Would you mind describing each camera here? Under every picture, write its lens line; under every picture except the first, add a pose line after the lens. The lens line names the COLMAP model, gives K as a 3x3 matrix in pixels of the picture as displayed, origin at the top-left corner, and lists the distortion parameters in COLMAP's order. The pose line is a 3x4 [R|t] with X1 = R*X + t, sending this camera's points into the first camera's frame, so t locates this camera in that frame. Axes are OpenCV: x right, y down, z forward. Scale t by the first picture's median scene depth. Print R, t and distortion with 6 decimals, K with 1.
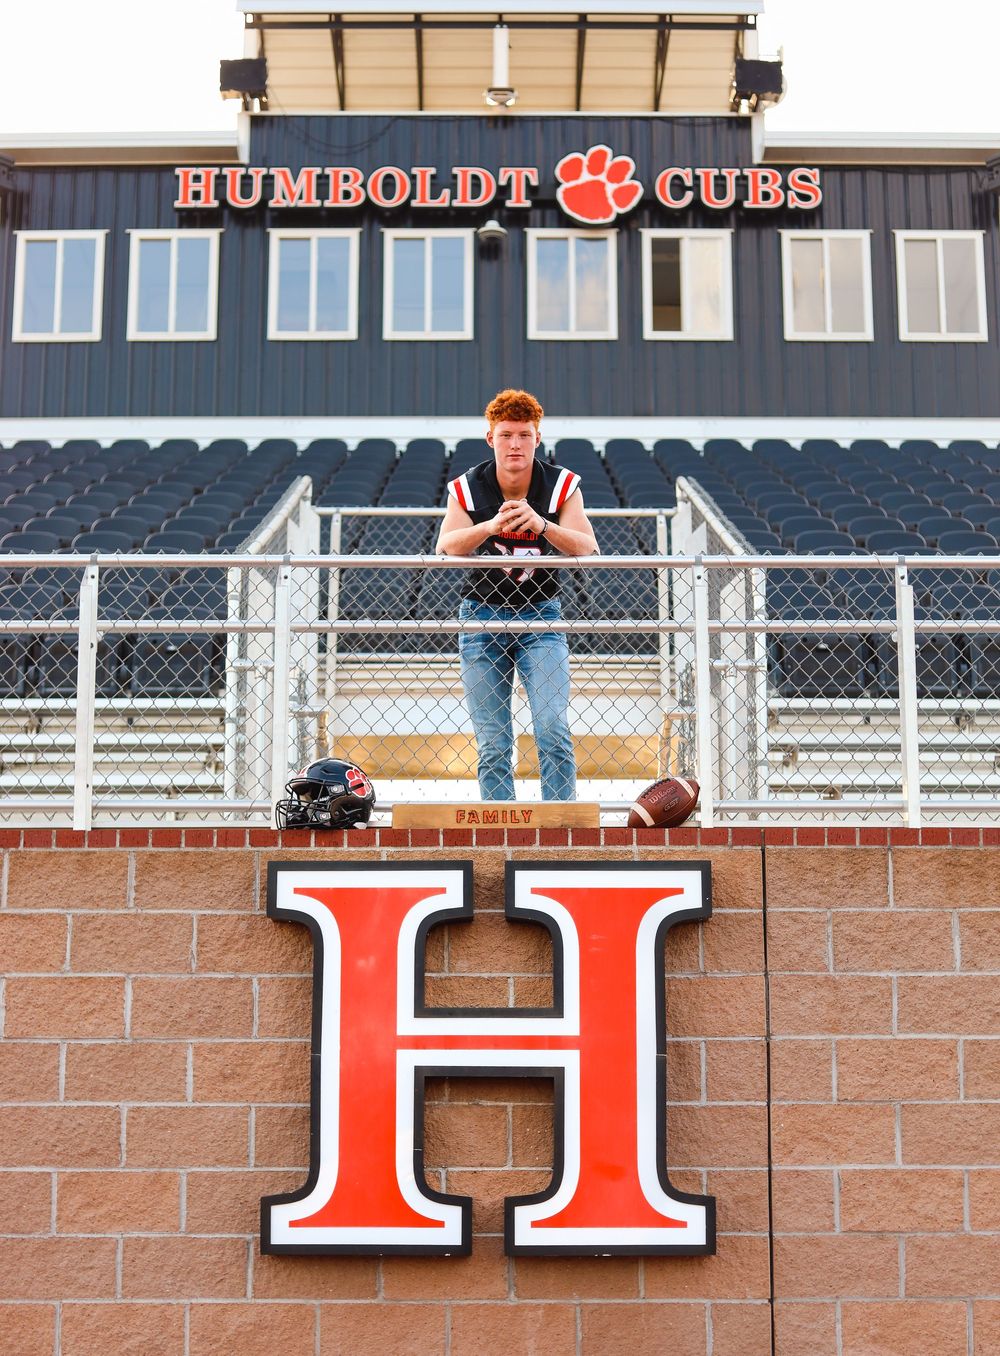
lens RADIAL K [[2432.2, 0, 500.0], [0, 2432.2, 678.0], [0, 0, 1]] dist [-0.183920, 0.145081]
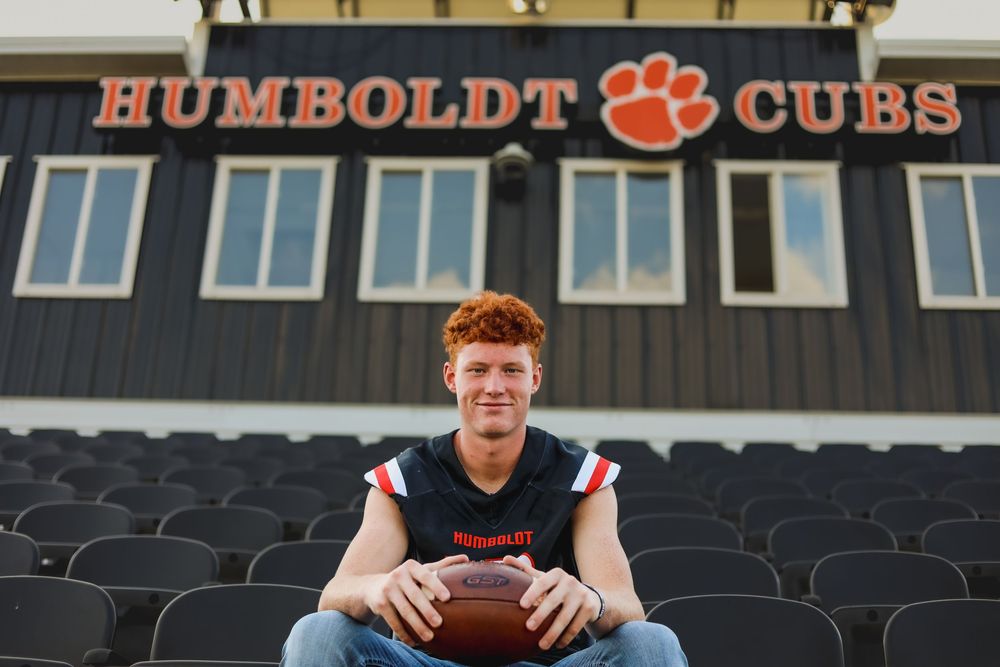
lens RADIAL K [[1410.6, 0, 500.0], [0, 1410.6, 333.5], [0, 0, 1]] dist [-0.125656, -0.036385]
pose [[0.998649, 0.014176, -0.049994, 0.014916], [-0.024971, 0.974625, -0.222447, -0.037956], [0.045572, 0.223394, 0.973662, 0.594827]]
